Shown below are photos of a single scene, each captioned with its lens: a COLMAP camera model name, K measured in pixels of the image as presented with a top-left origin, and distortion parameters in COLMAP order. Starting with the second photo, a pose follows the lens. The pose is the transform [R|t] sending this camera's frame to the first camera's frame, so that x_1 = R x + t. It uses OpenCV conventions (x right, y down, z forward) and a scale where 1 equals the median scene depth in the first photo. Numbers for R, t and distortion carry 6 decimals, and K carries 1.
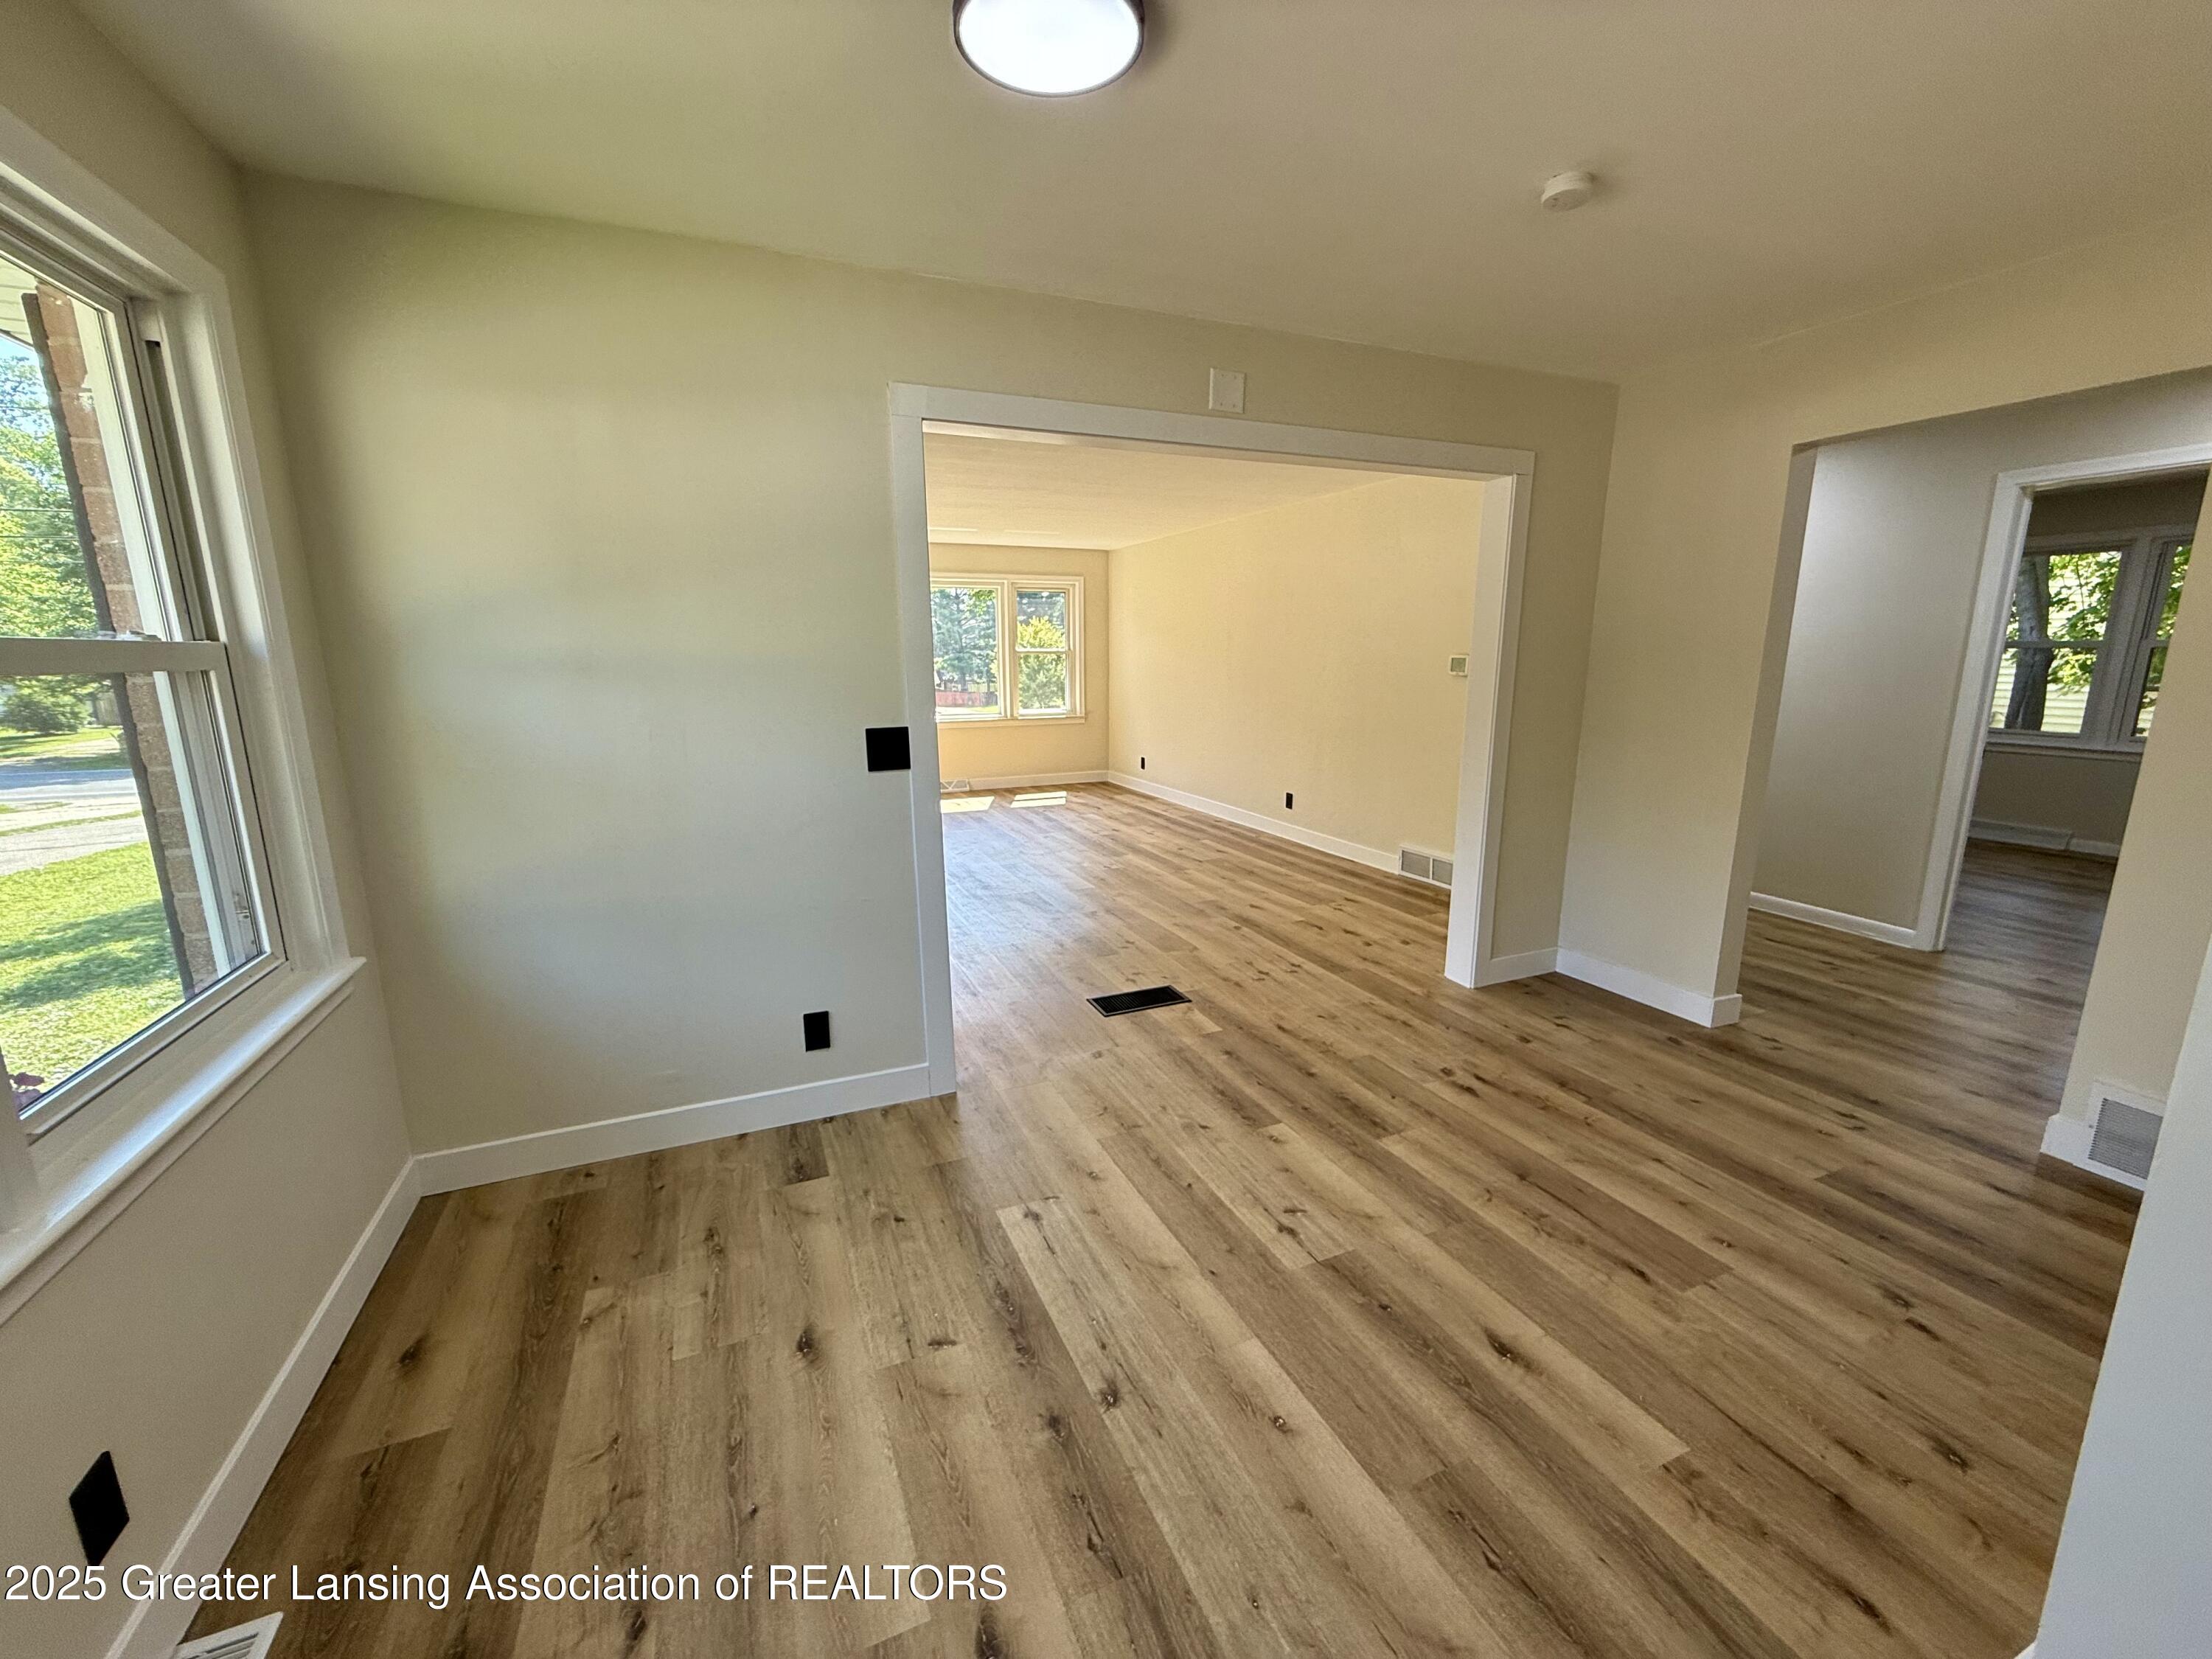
lens RADIAL K [[881.5, 0, 1097.6], [0, 881.5, 828.3], [0, 0, 1]] dist [0.000581, 0.000040]
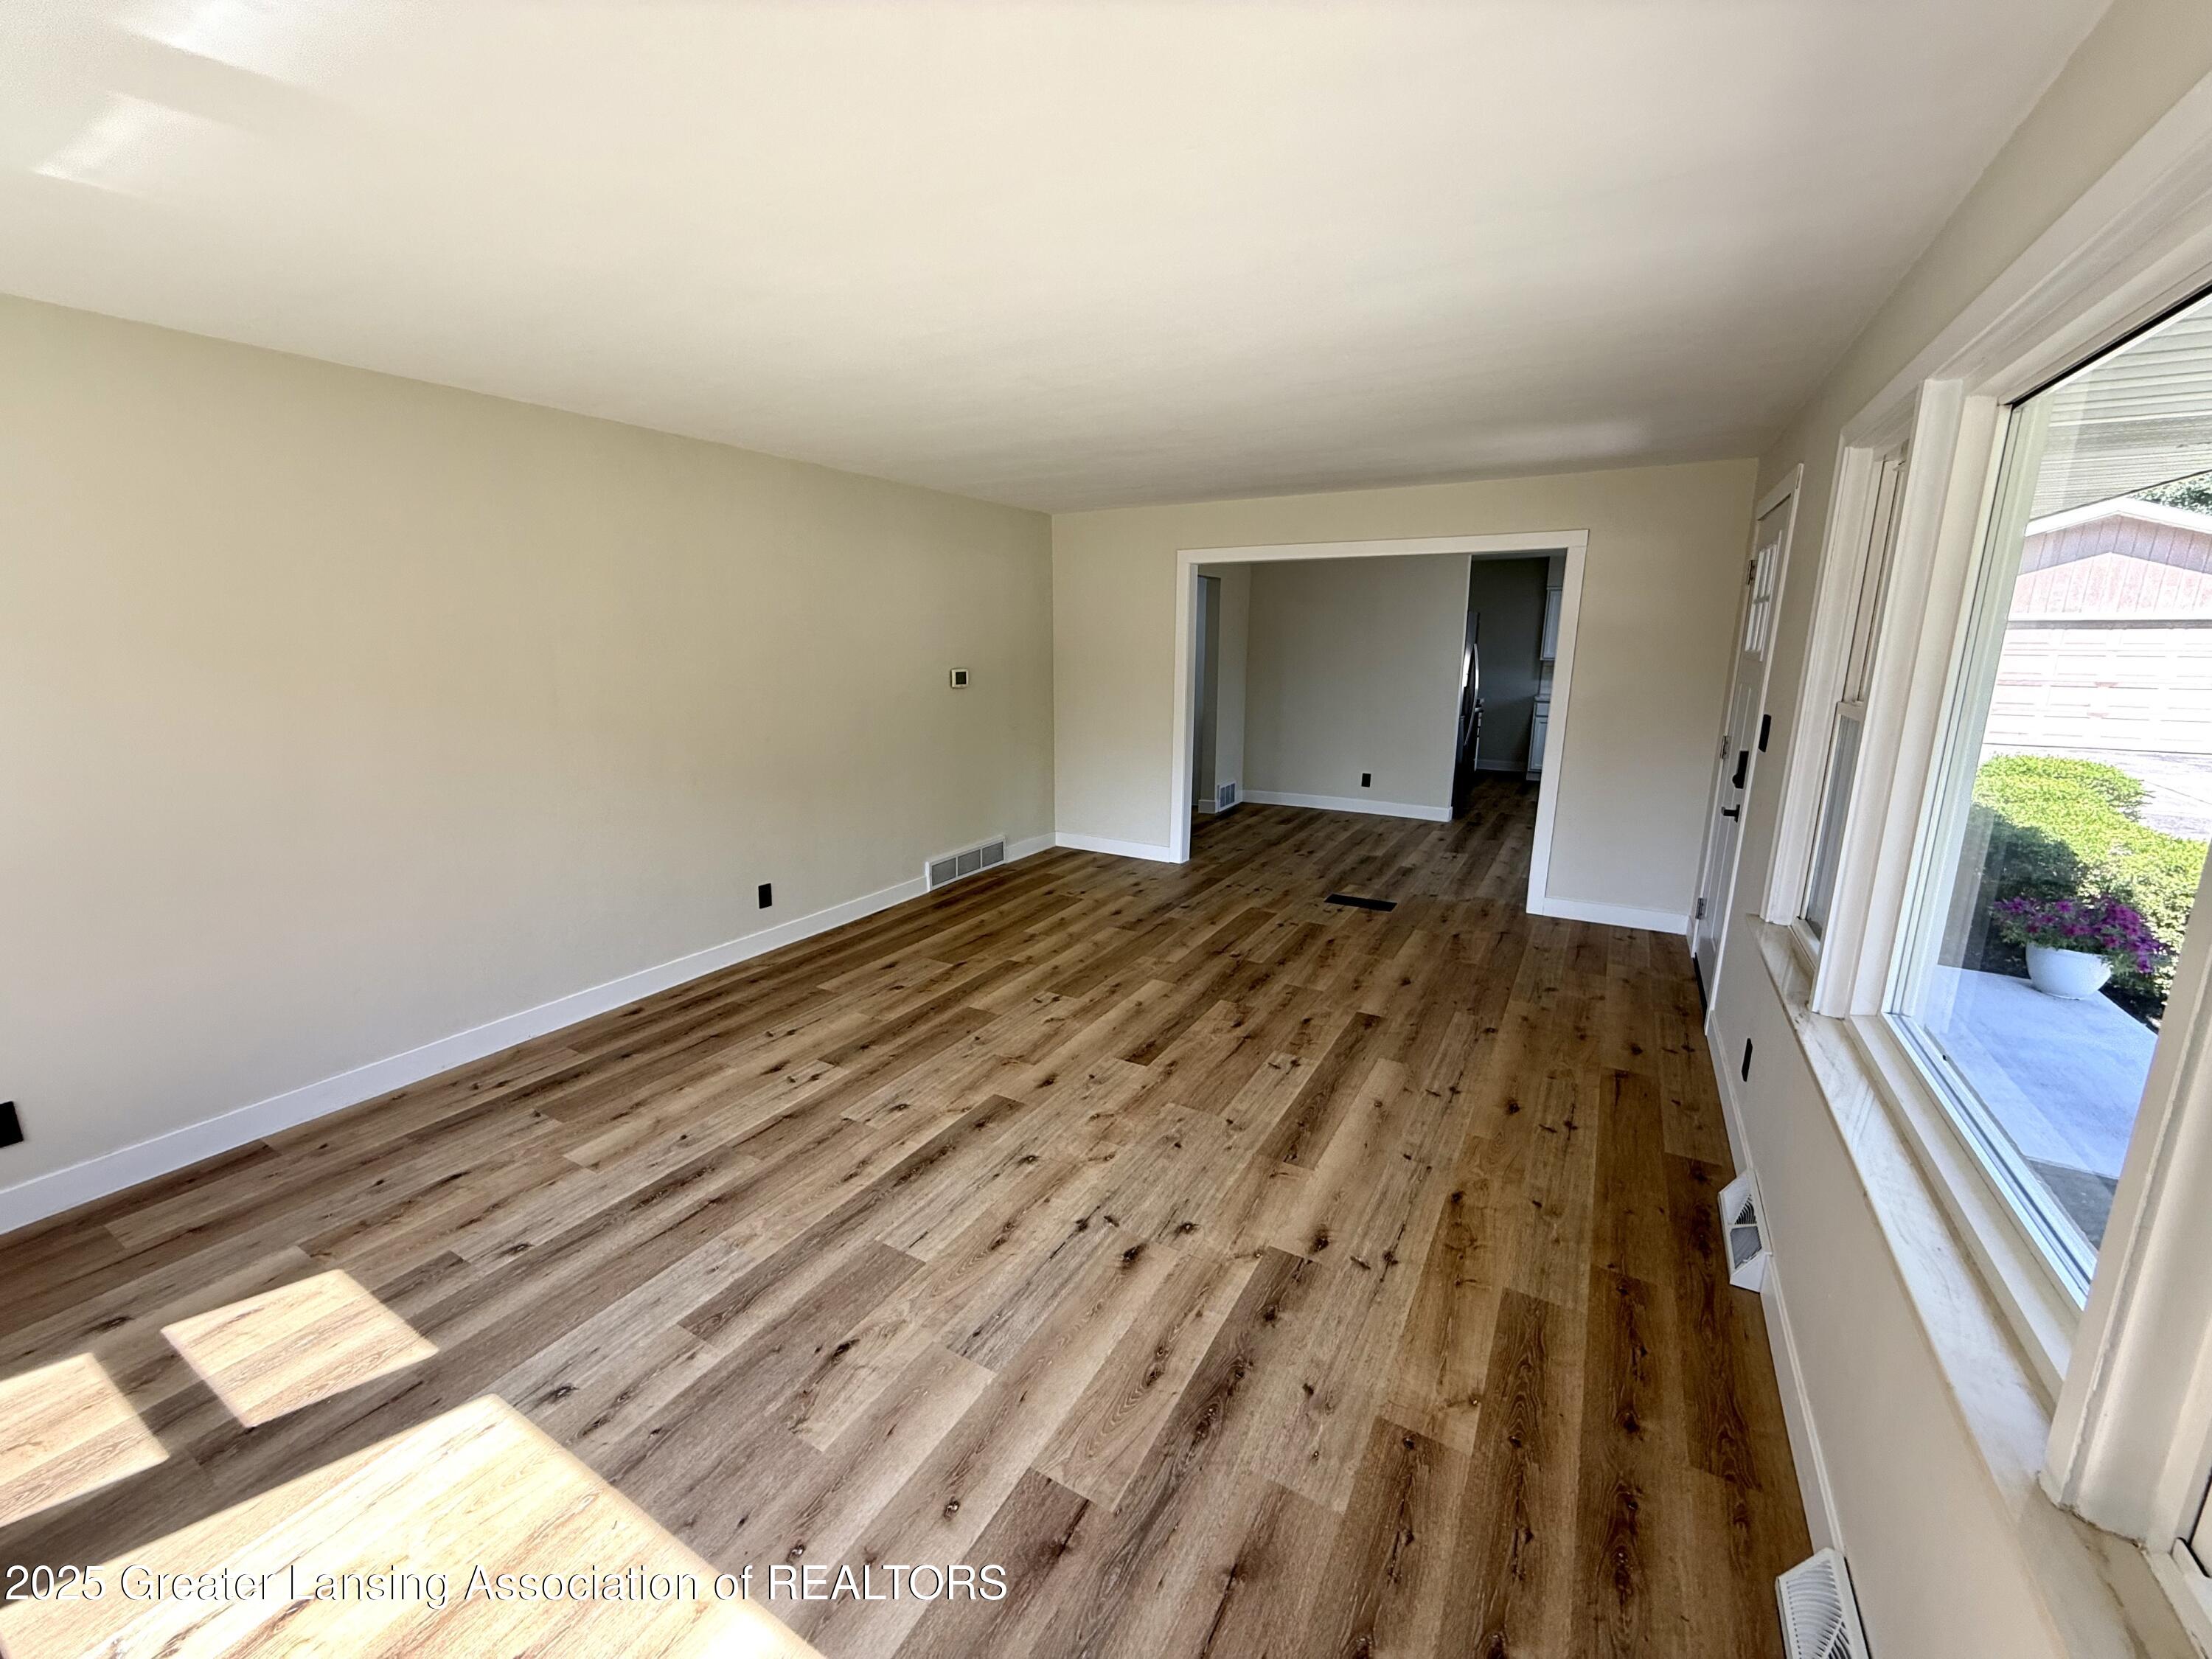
lens RADIAL K [[881.5, 0, 1108.5], [0, 881.5, 826.1], [0, 0, 1]] dist [0.000581, 0.000040]
pose [[-0.597582, -0.168312, 0.783943, -0.703678], [0.158882, 0.933475, 0.321529, -0.392895], [-0.785908, 0.316695, -0.531086, 1.739718]]
